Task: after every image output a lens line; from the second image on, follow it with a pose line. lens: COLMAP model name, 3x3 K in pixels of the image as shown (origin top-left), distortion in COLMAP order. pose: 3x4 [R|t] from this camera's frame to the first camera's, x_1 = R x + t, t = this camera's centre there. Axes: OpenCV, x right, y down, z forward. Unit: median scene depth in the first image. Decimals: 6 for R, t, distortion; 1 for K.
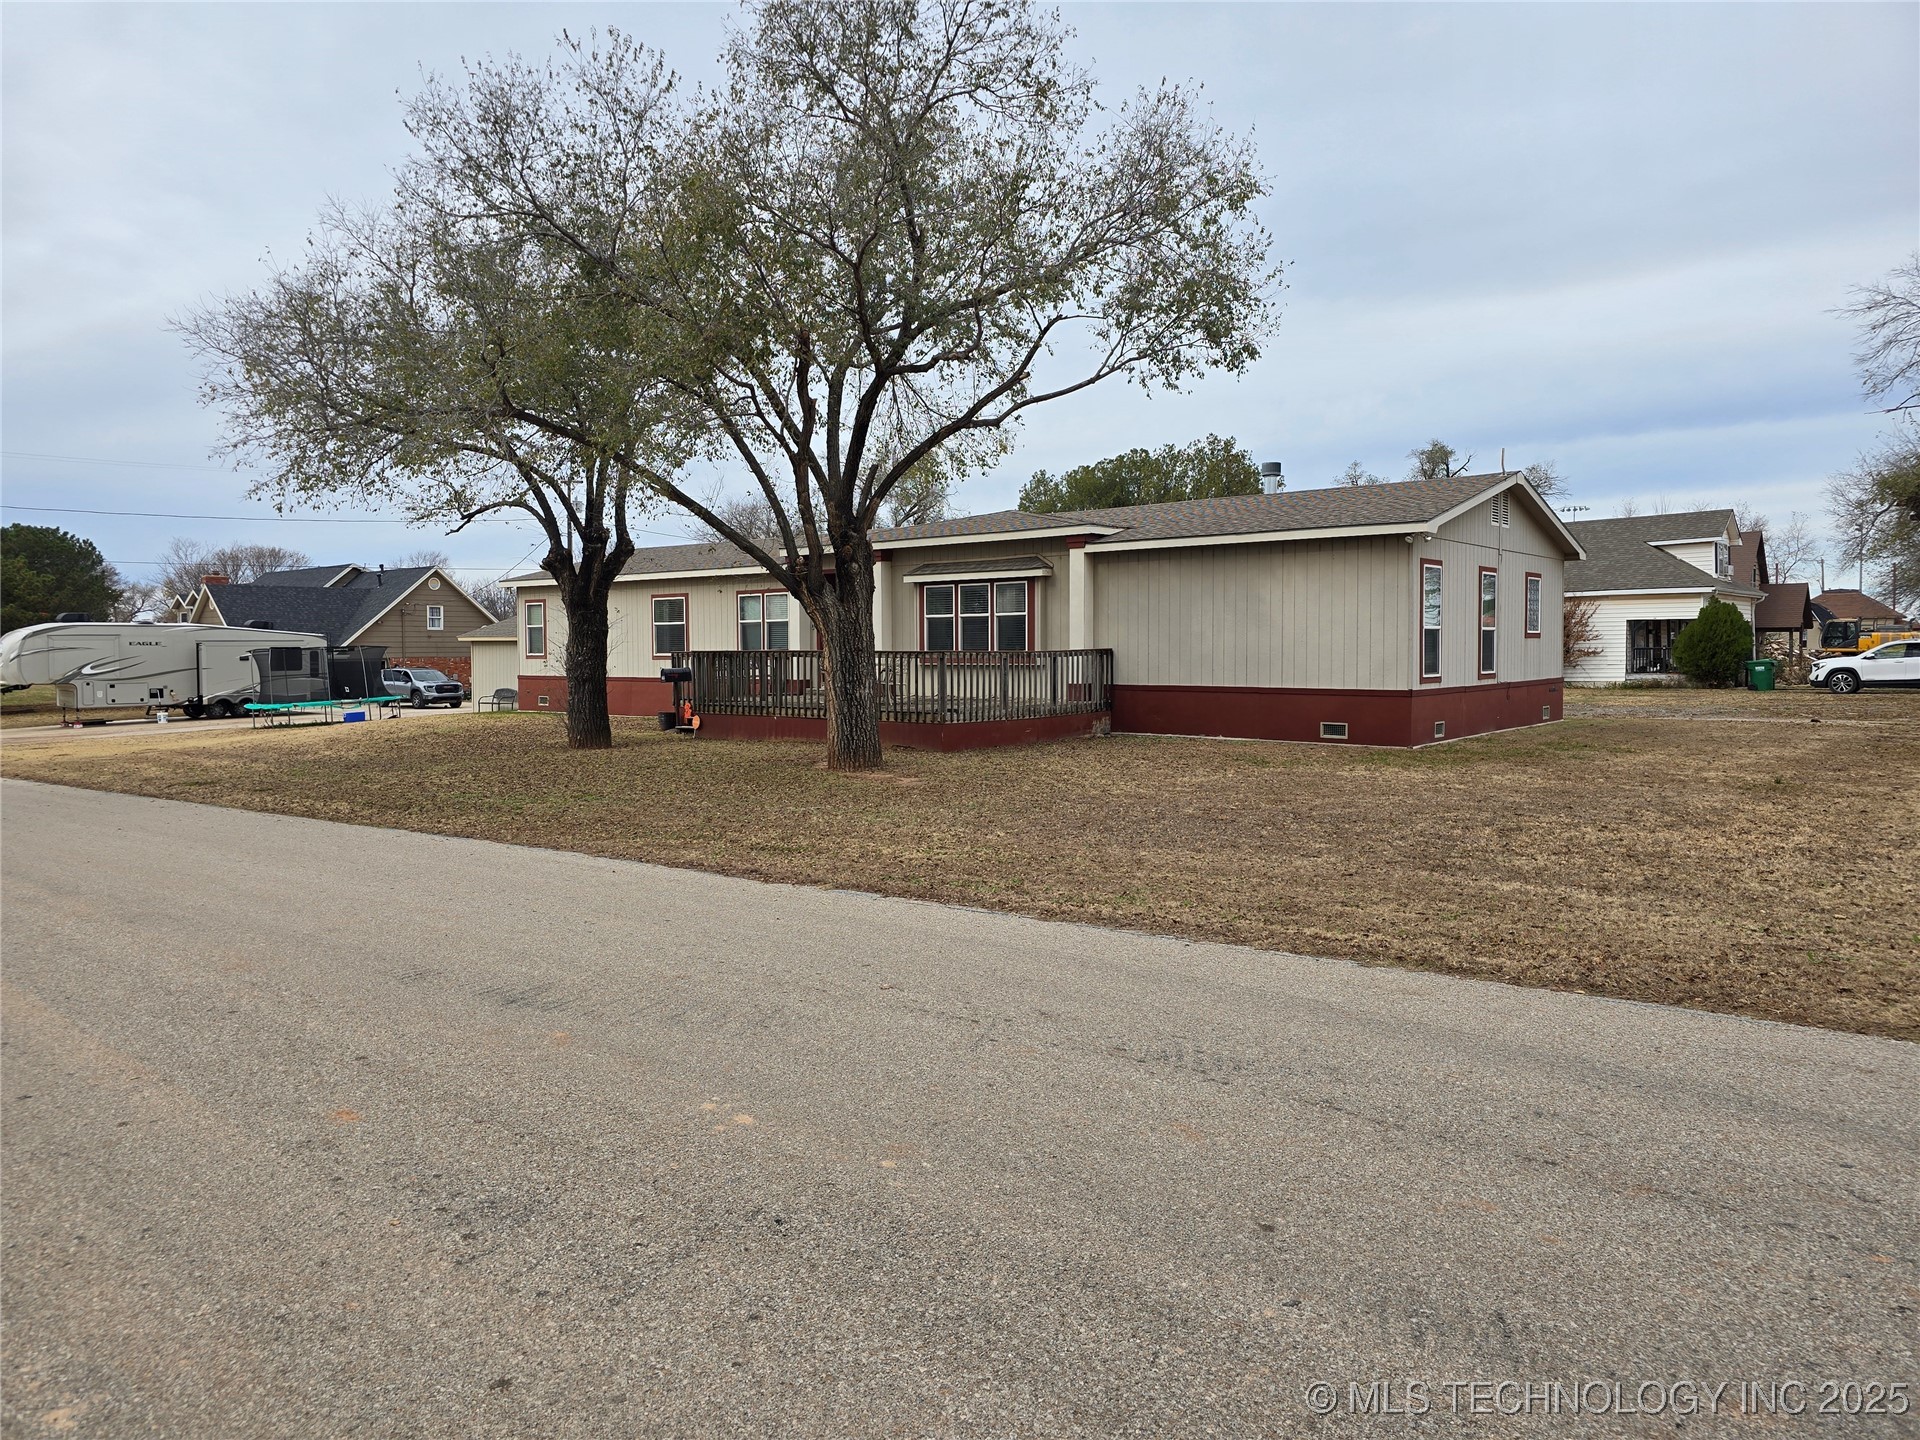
lens RADIAL K [[1289.0, 0, 951.6], [0, 1289.0, 720.6], [0, 0, 1]] dist [0.061109, -0.043573]
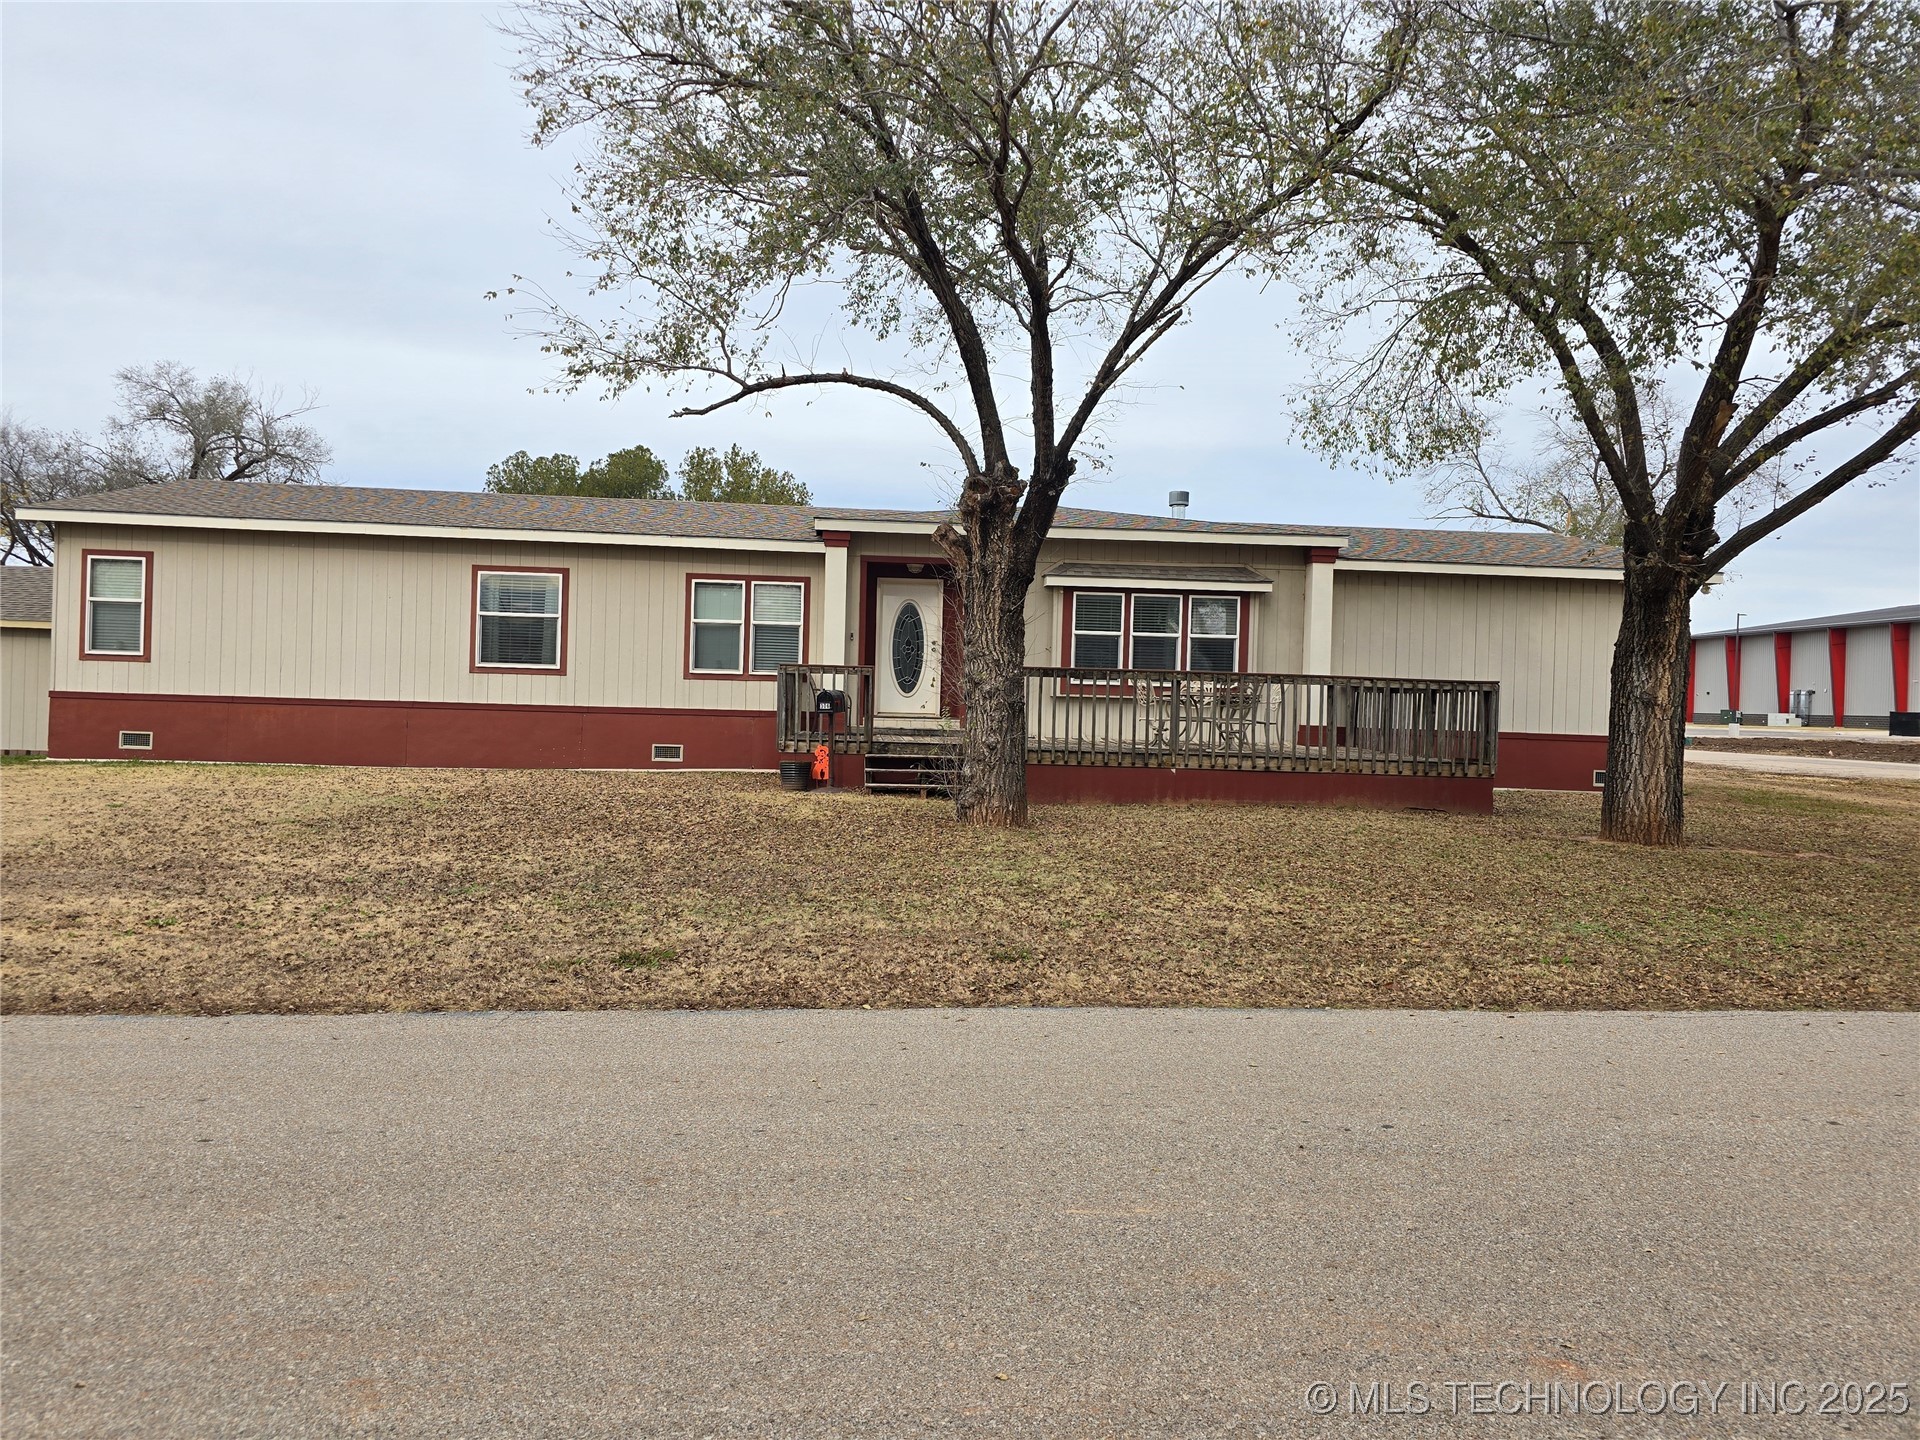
lens RADIAL K [[1289.0, 0, 959.8], [0, 1289.0, 712.6], [0, 0, 1]] dist [0.061109, -0.043573]
pose [[0.734491, 0.007259, 0.678579, -0.595917], [0.003768, 0.999884, -0.014775, -0.023808], [-0.678608, 0.013409, 0.734378, 0.505733]]
